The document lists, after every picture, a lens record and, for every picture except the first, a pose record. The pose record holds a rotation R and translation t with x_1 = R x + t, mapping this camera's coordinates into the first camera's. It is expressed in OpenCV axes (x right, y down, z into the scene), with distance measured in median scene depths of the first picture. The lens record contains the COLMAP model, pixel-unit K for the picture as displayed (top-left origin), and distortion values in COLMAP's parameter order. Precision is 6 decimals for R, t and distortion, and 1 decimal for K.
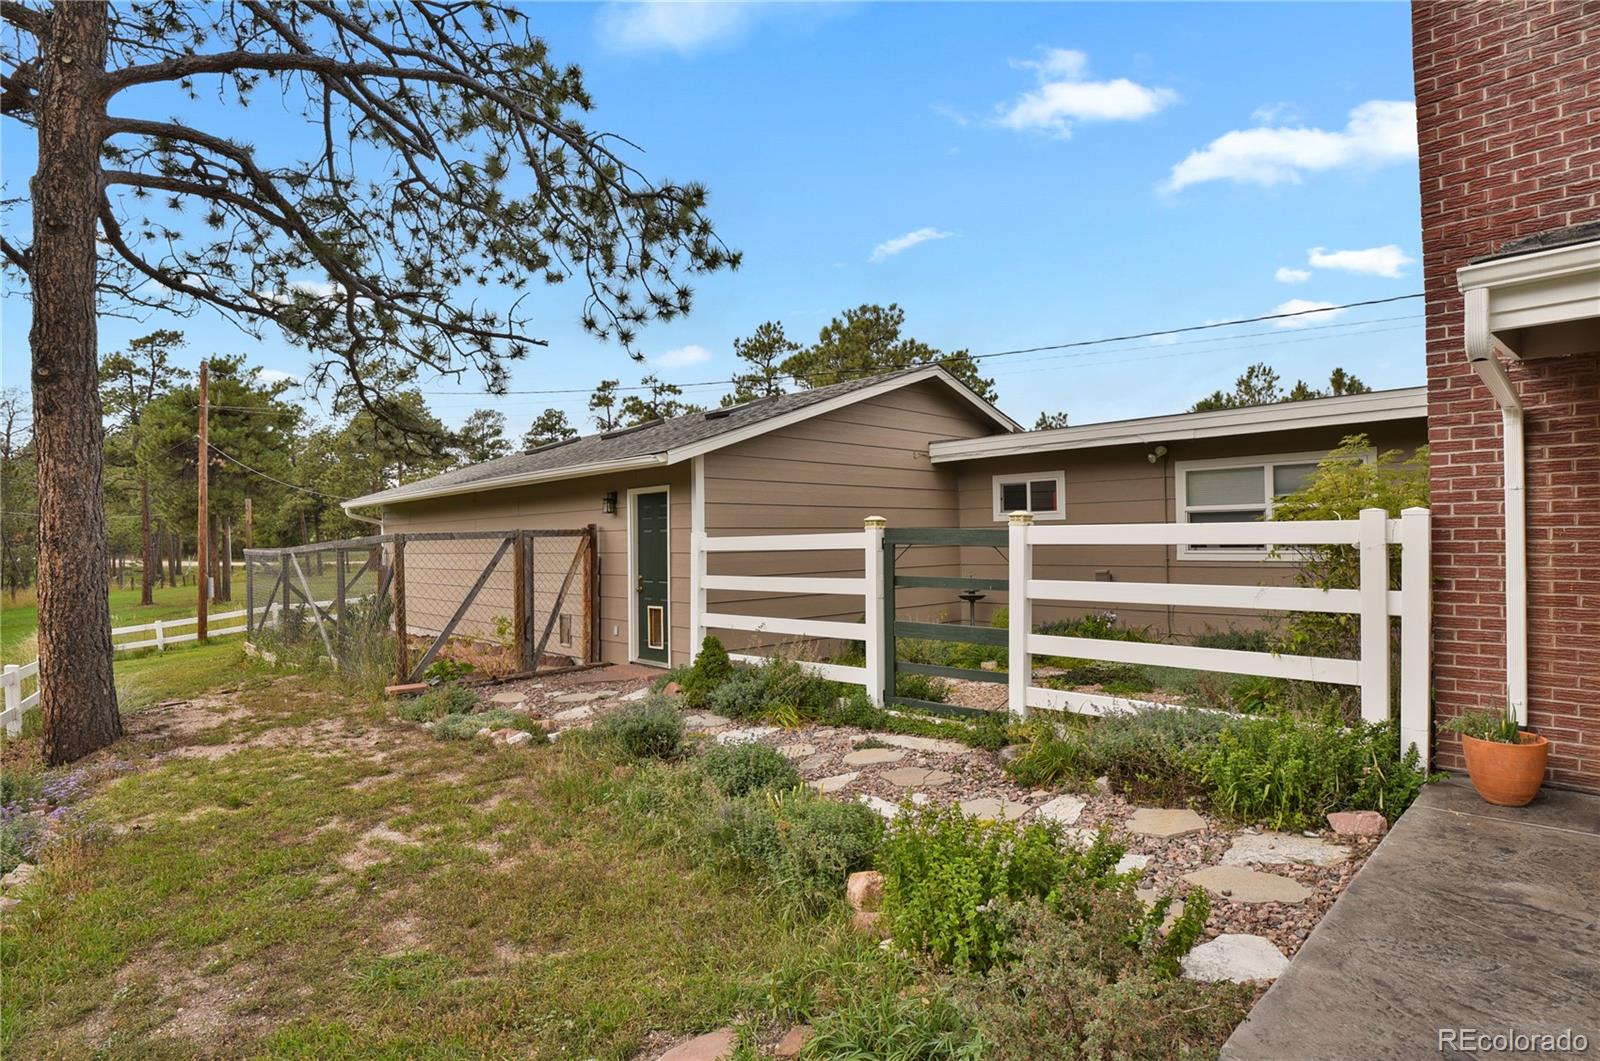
lens RADIAL K [[817.1, 0, 800.0], [0, 817.1, 530.5], [0, 0, 1]] dist [-0.009437, -0.000349]
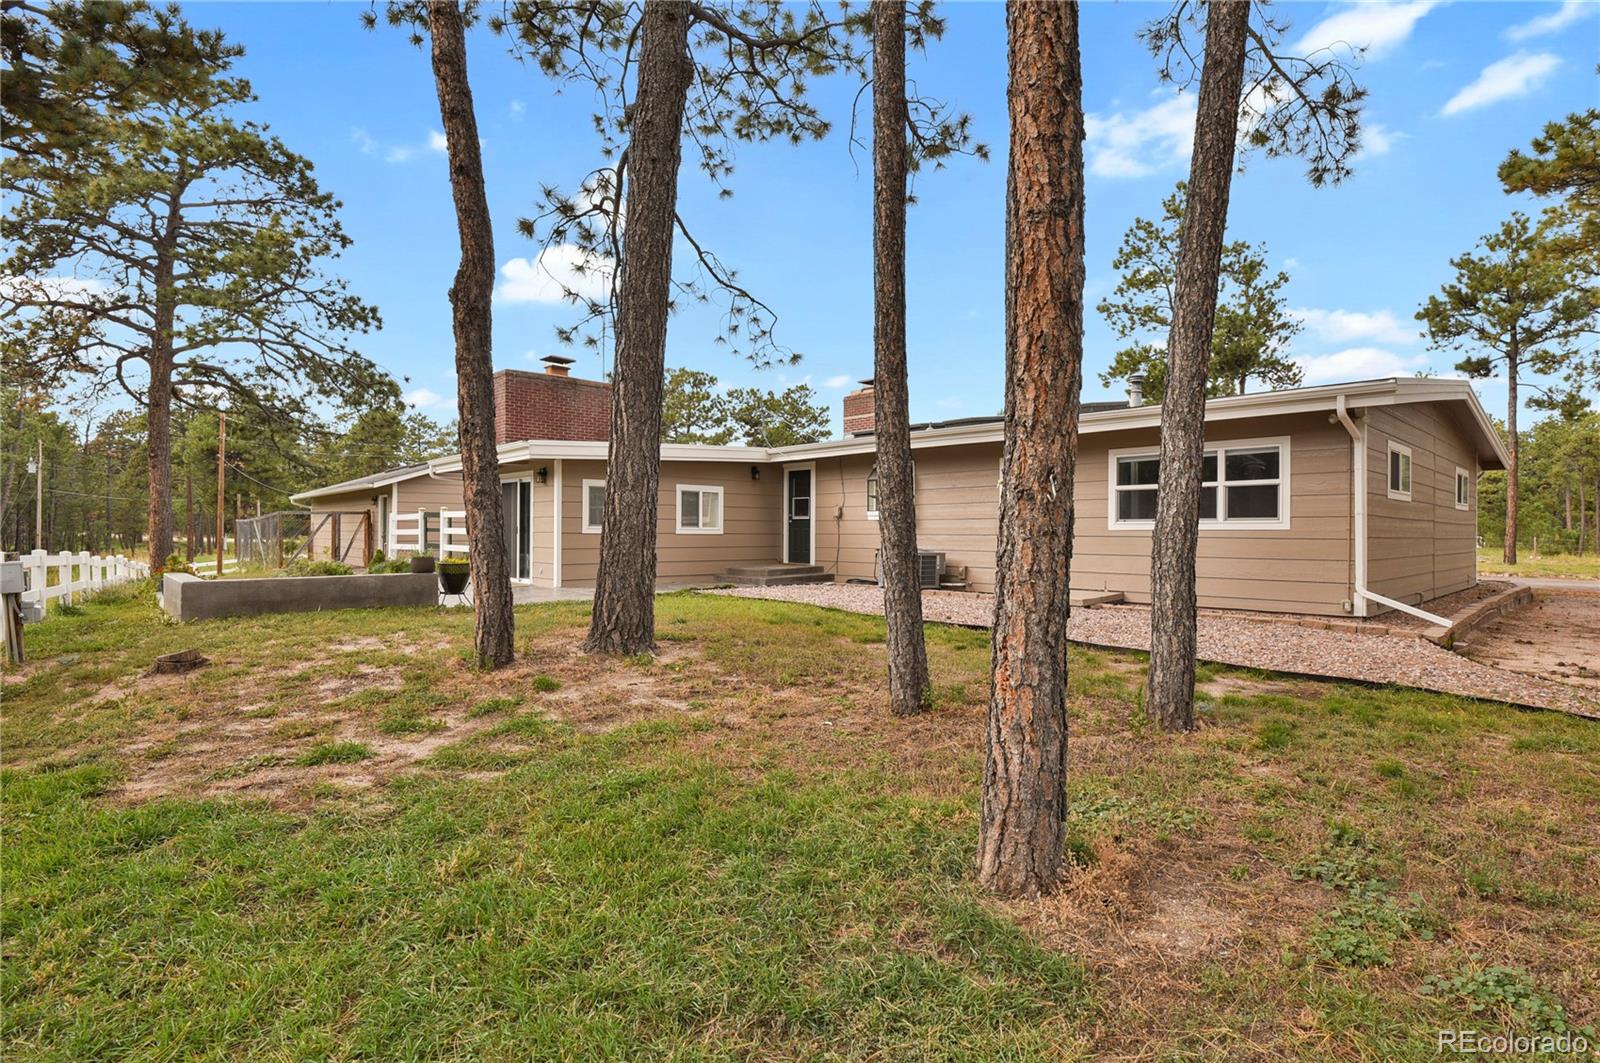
lens RADIAL K [[783.5, 0, 800.0], [0, 783.5, 531.5], [0, 0, 1]] dist [-0.001477, -0.017205]
pose [[0.999755, 0.016842, -0.014357, 0.512129], [-0.016686, 0.999801, 0.010954, 0.005279], [0.014538, -0.010712, 0.999837, -0.625368]]
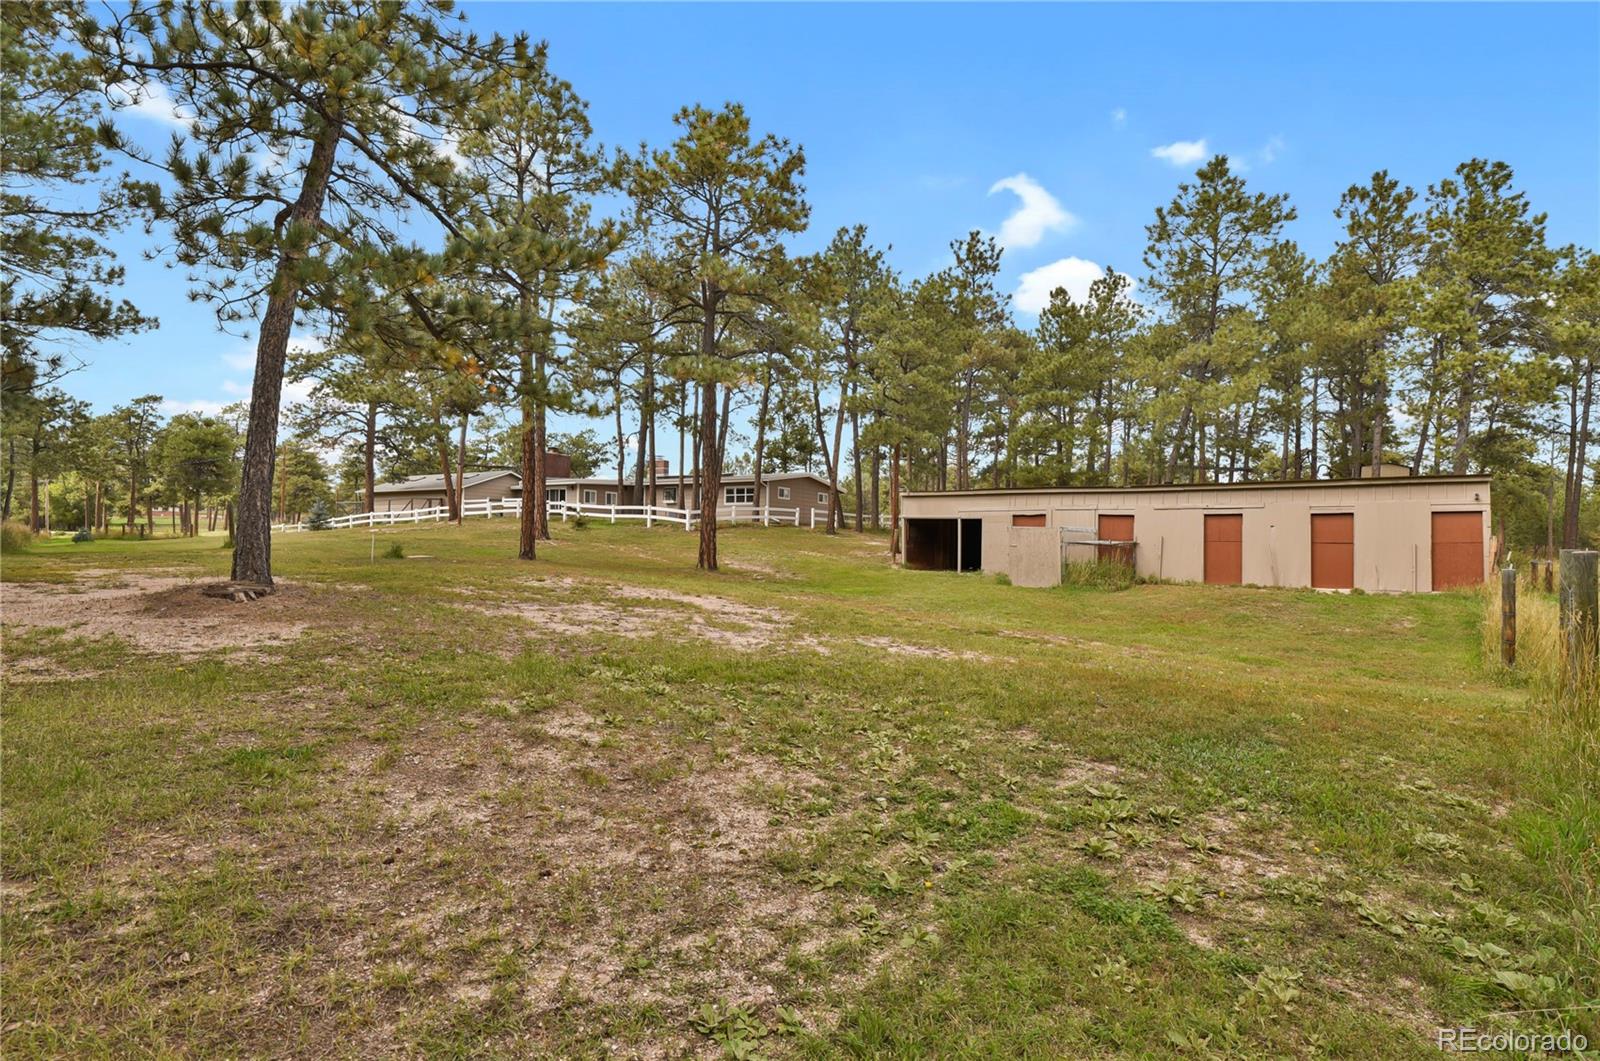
lens RADIAL K [[756.5, 0, 800.0], [0, 756.5, 530.5], [0, 0, 1]] dist [-0.015753, -0.000004]
pose [[0.944503, 0.026961, 0.327395, 0.189012], [-0.025087, 0.999636, -0.009947, 0.103139], [-0.327544, 0.001182, 0.944835, -2.335402]]
